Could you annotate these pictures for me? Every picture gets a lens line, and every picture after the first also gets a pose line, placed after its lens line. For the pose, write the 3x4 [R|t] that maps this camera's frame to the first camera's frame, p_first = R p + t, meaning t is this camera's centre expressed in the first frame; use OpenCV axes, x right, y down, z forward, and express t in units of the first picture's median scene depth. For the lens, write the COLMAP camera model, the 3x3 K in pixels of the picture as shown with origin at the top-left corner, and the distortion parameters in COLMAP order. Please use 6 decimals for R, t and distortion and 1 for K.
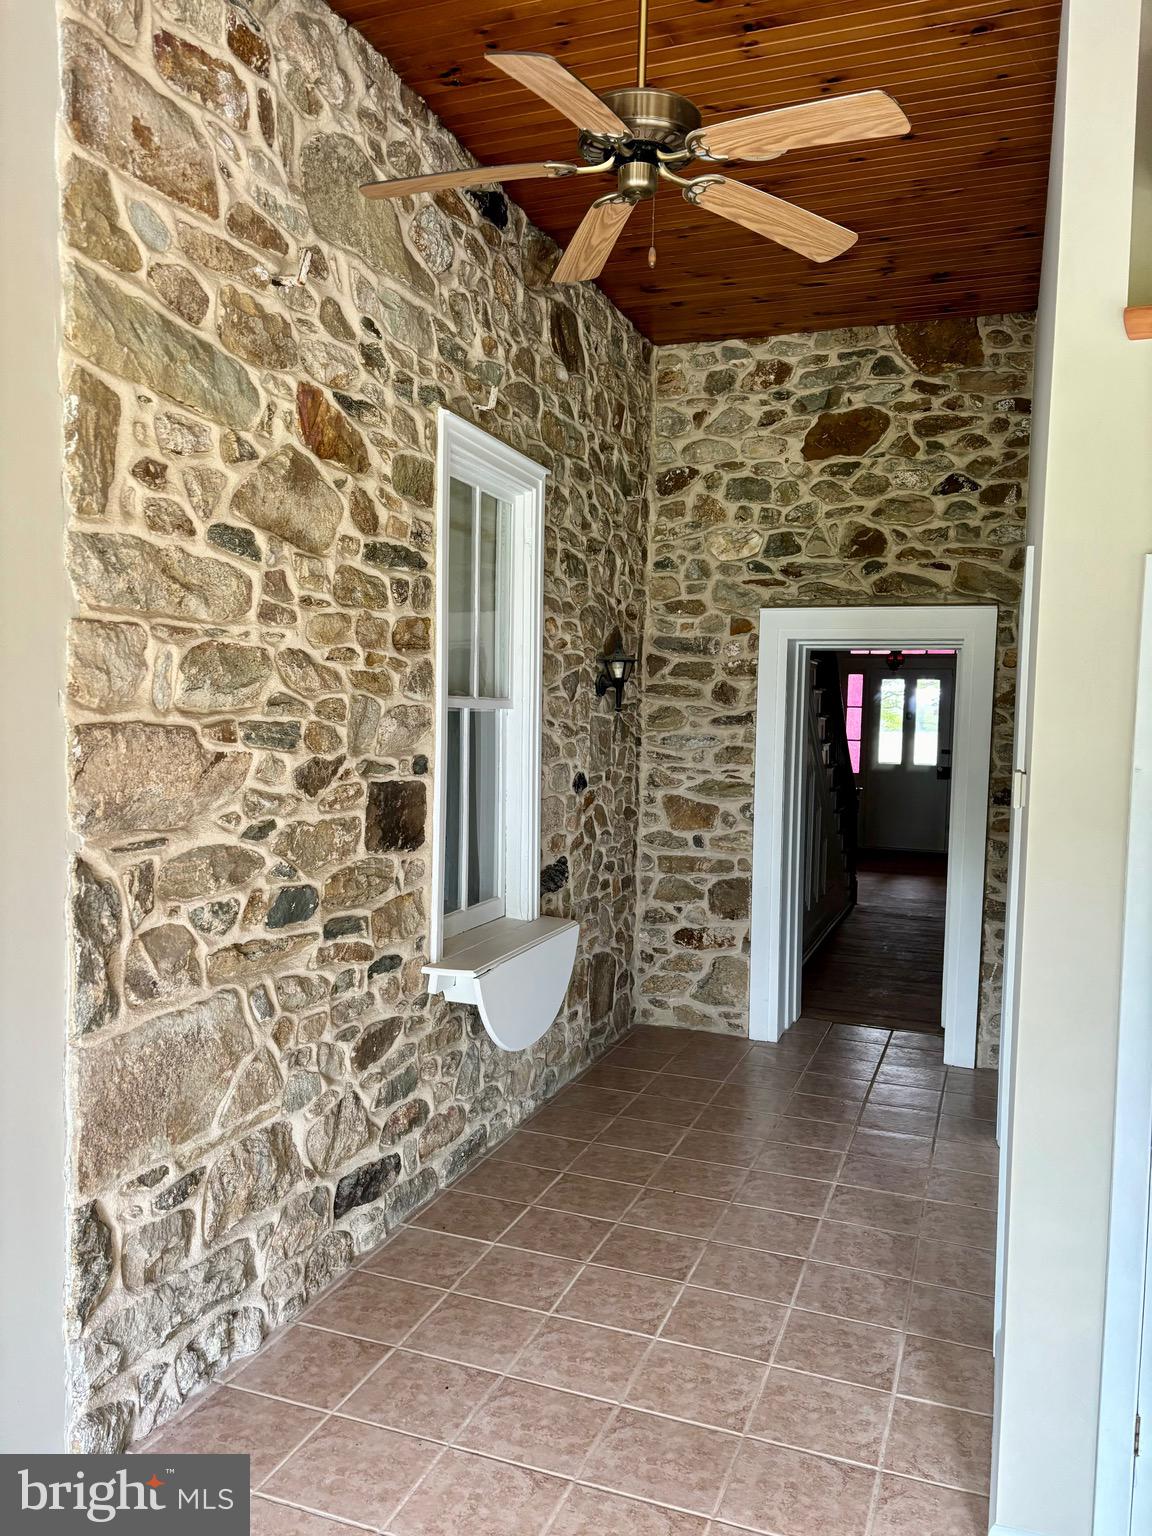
lens RADIAL K [[1157.6, 0, 571.0], [0, 1157.6, 769.9], [0, 0, 1]] dist [0.047812, -0.036705]
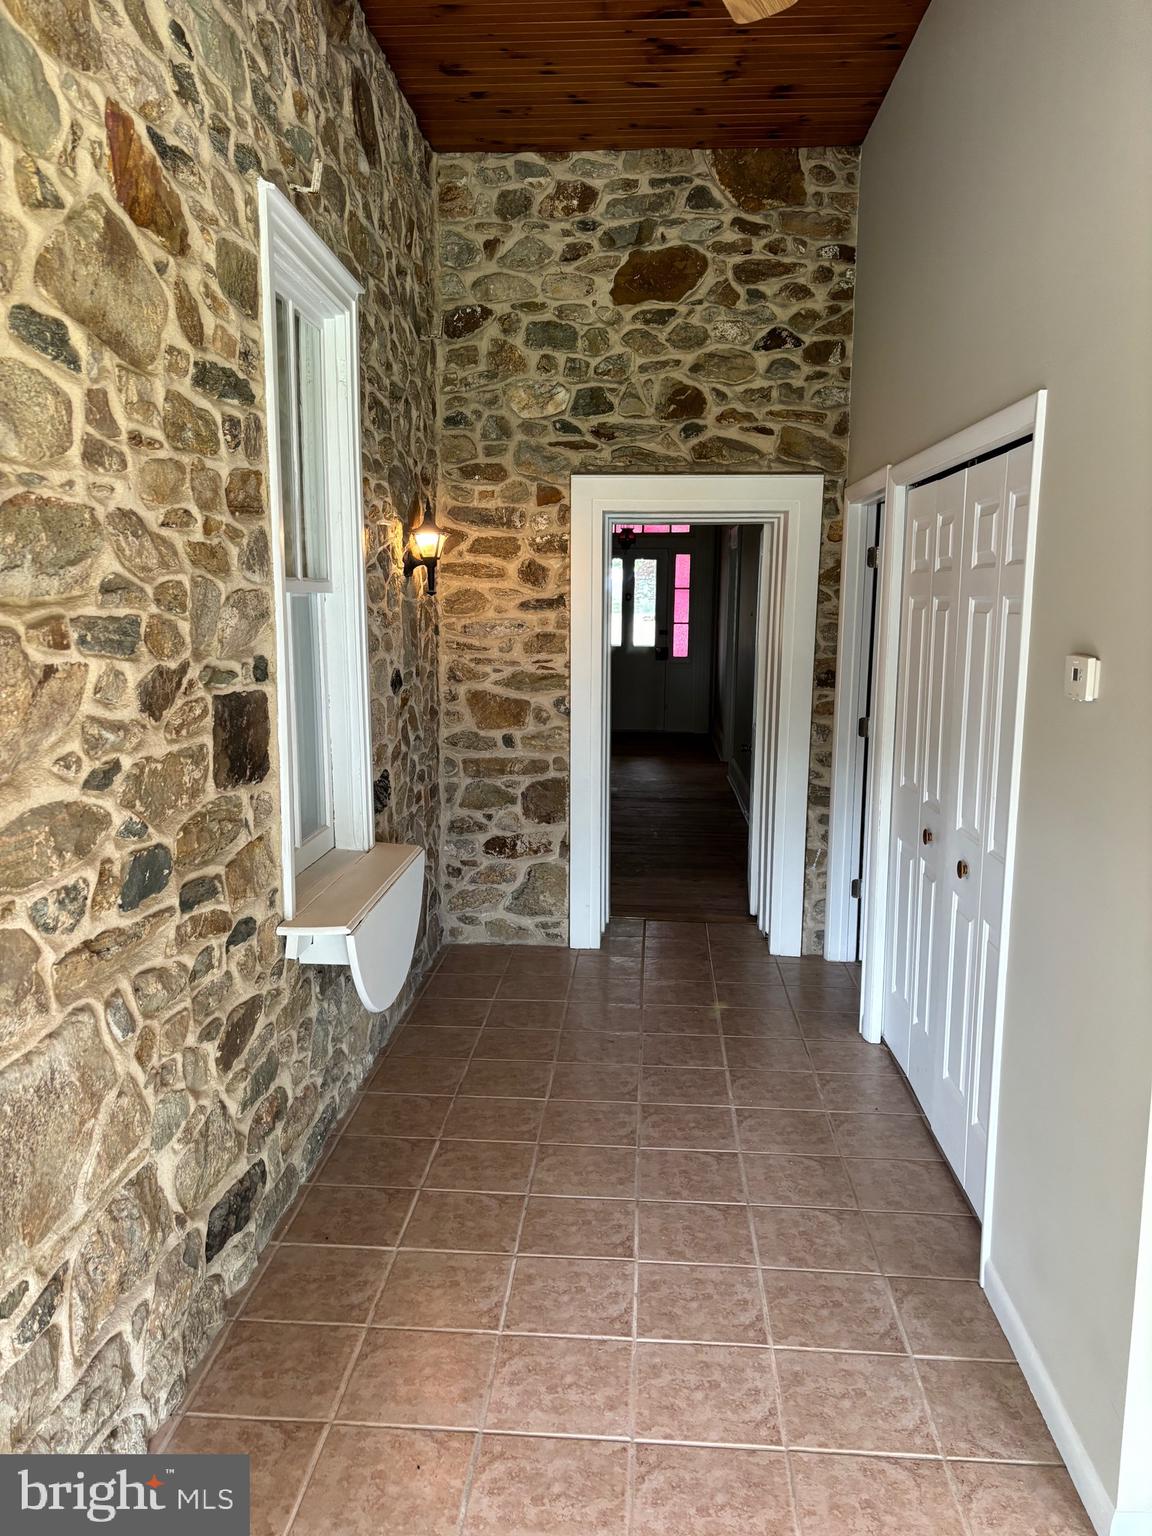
lens RADIAL K [[1157.6, 0, 576.1], [0, 1157.6, 772.3], [0, 0, 1]] dist [0.047812, -0.036705]
pose [[0.956674, -0.060359, 0.284836, -0.153621], [0.031110, 0.993867, 0.106119, -0.011449], [-0.289495, -0.092660, 0.952684, 0.201964]]
